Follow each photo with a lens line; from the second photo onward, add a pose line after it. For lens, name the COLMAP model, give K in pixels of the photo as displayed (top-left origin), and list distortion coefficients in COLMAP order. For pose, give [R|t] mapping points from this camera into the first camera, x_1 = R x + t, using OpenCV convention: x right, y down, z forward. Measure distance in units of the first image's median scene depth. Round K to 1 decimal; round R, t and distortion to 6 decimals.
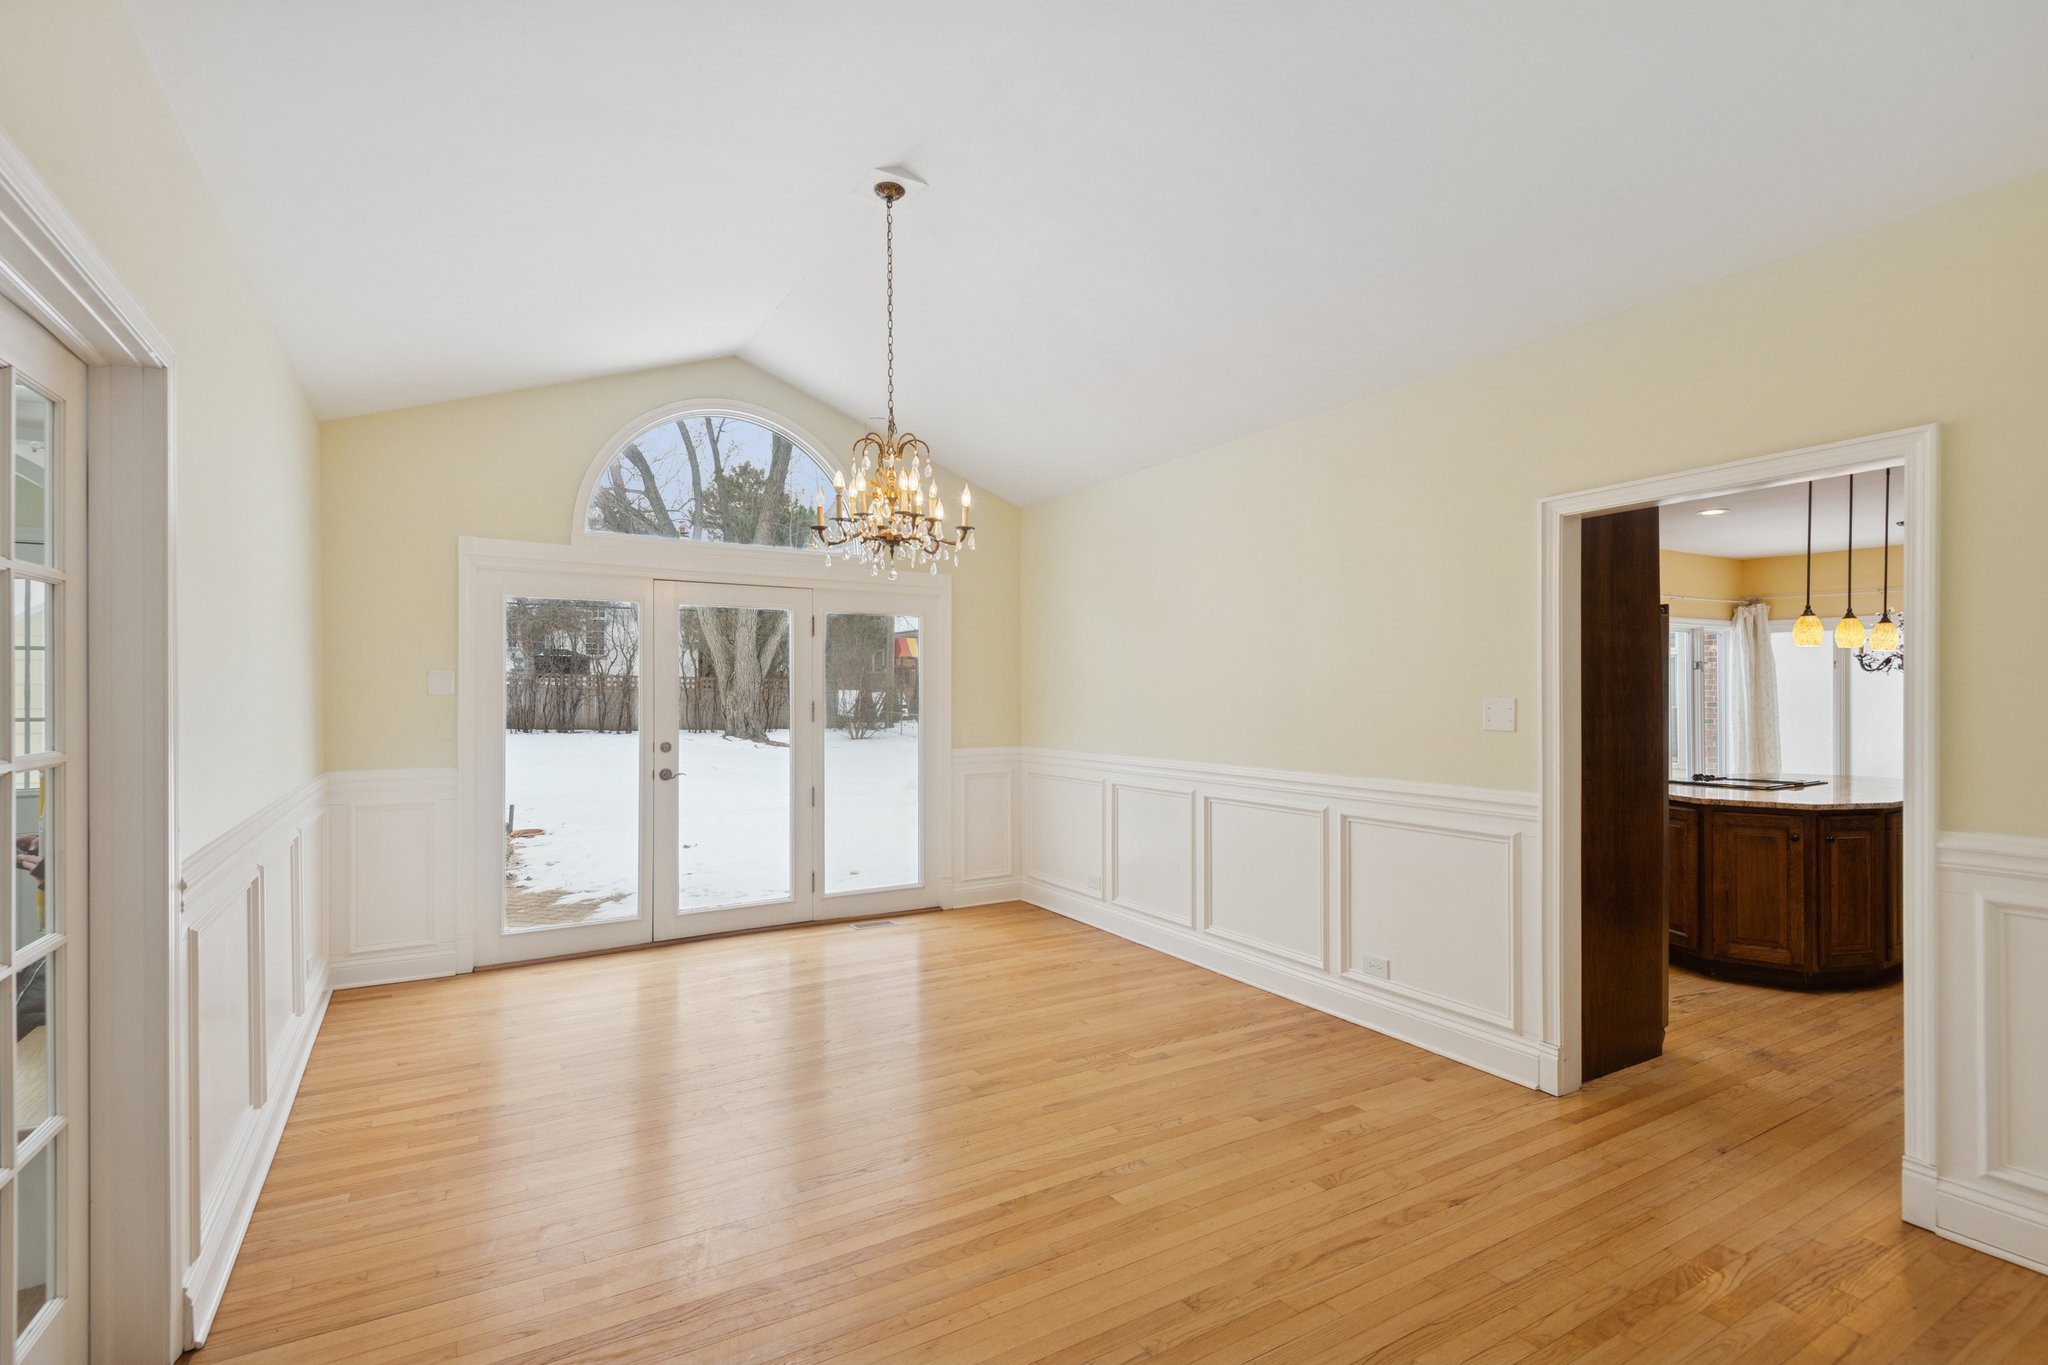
lens RADIAL K [[949.7, 0, 1022.9], [0, 949.7, 690.3], [0, 0, 1]] dist [0.000369, -0.001443]
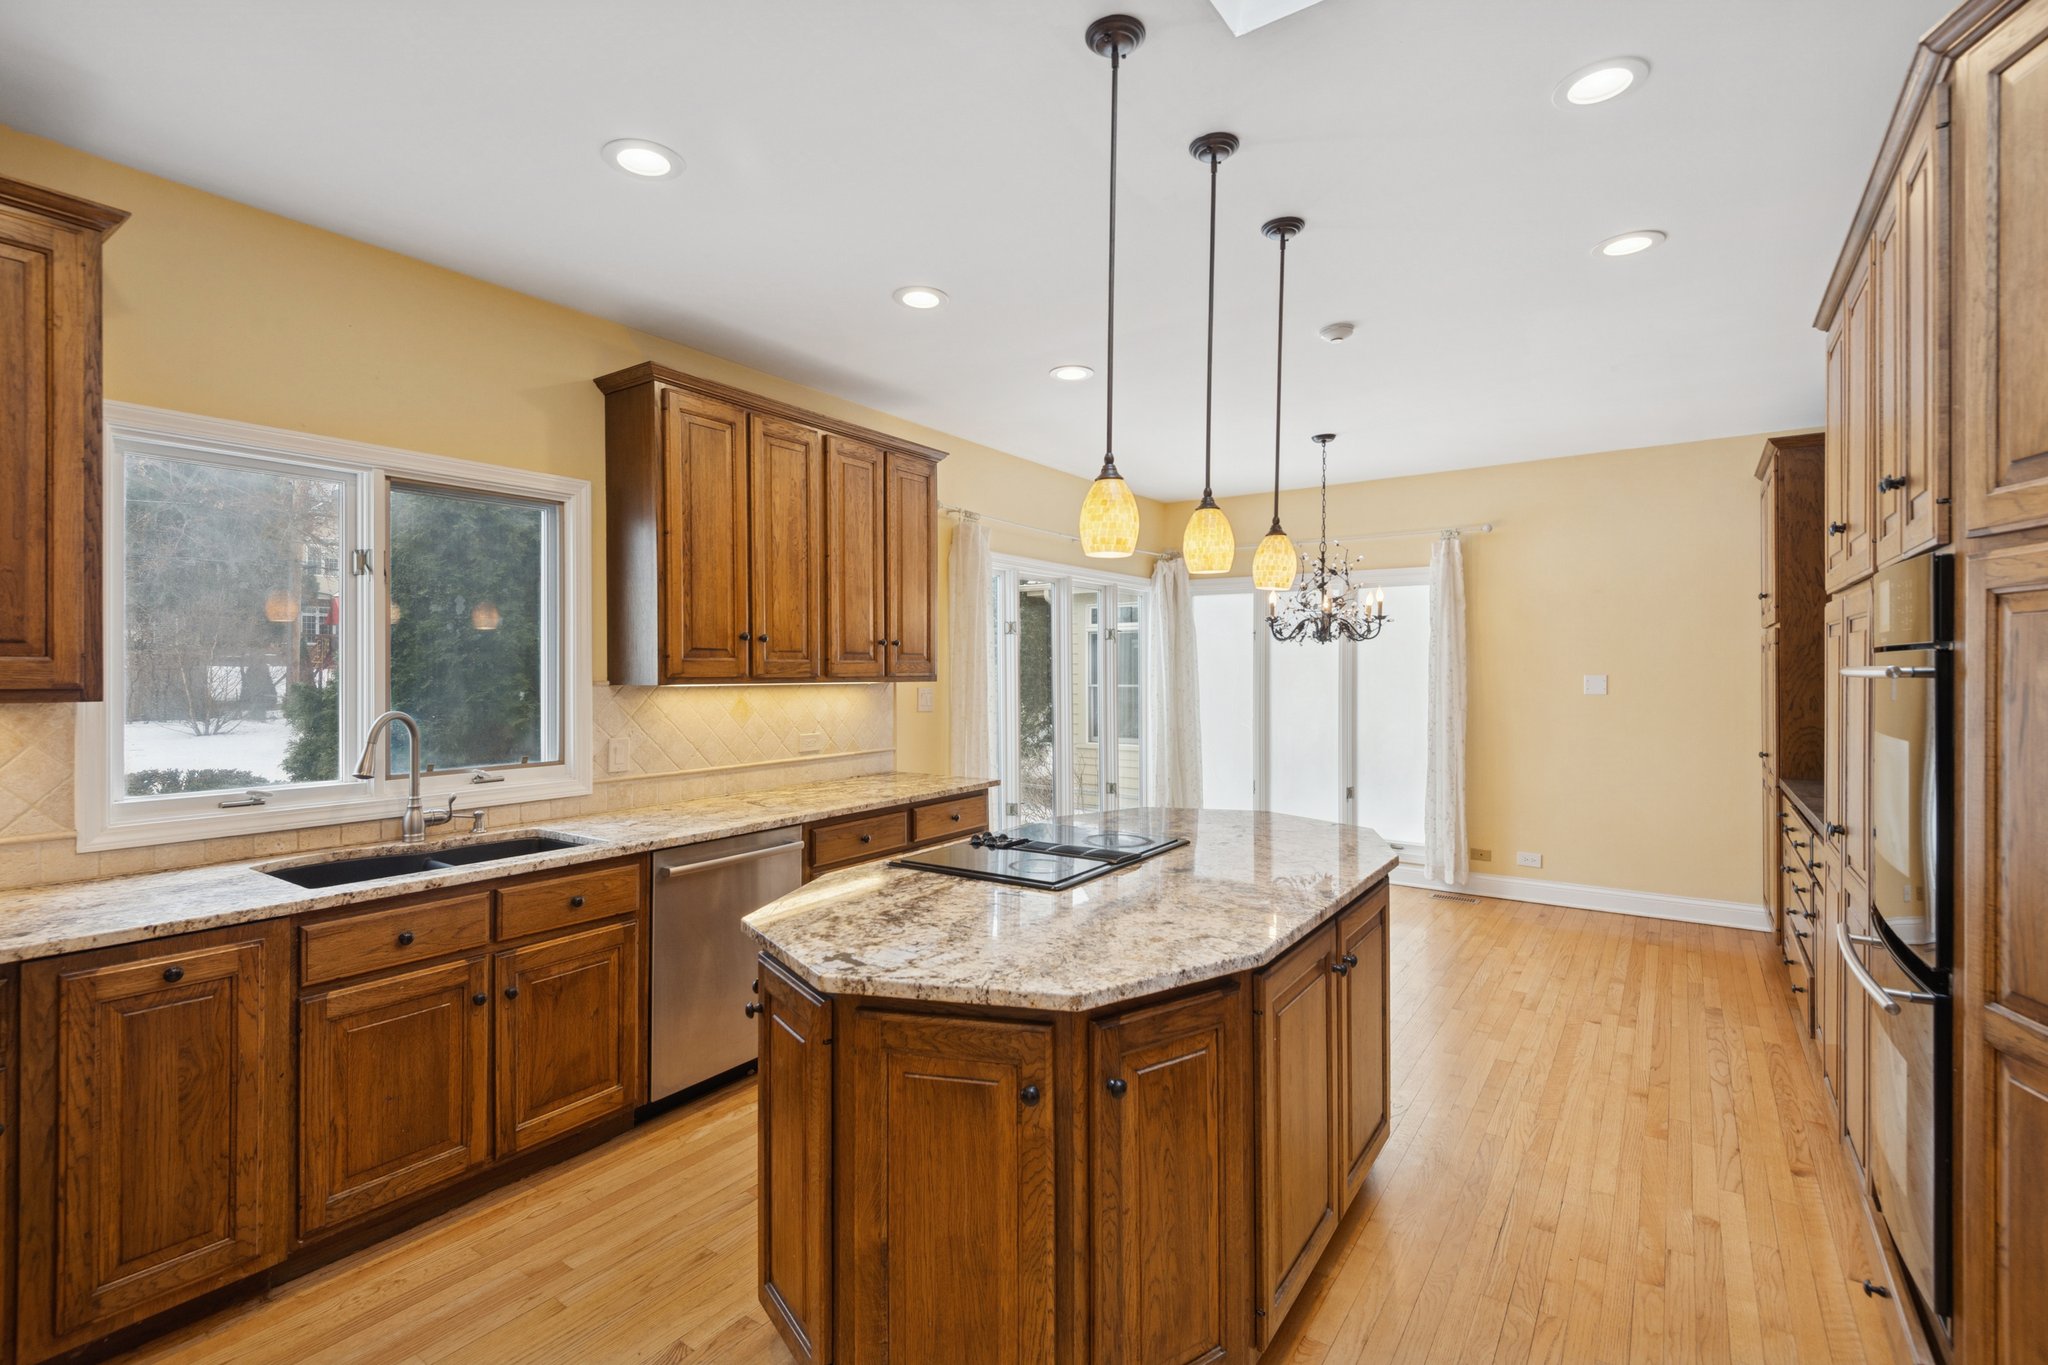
lens RADIAL K [[949.7, 0, 1020.4], [0, 949.7, 672.5], [0, 0, 1]] dist [0.000369, -0.001443]
pose [[0.906486, 0.001843, 0.422232, 0.317951], [-0.003318, 0.999991, 0.002759, 0.002746], [-0.422223, -0.003901, 0.906484, 0.333967]]
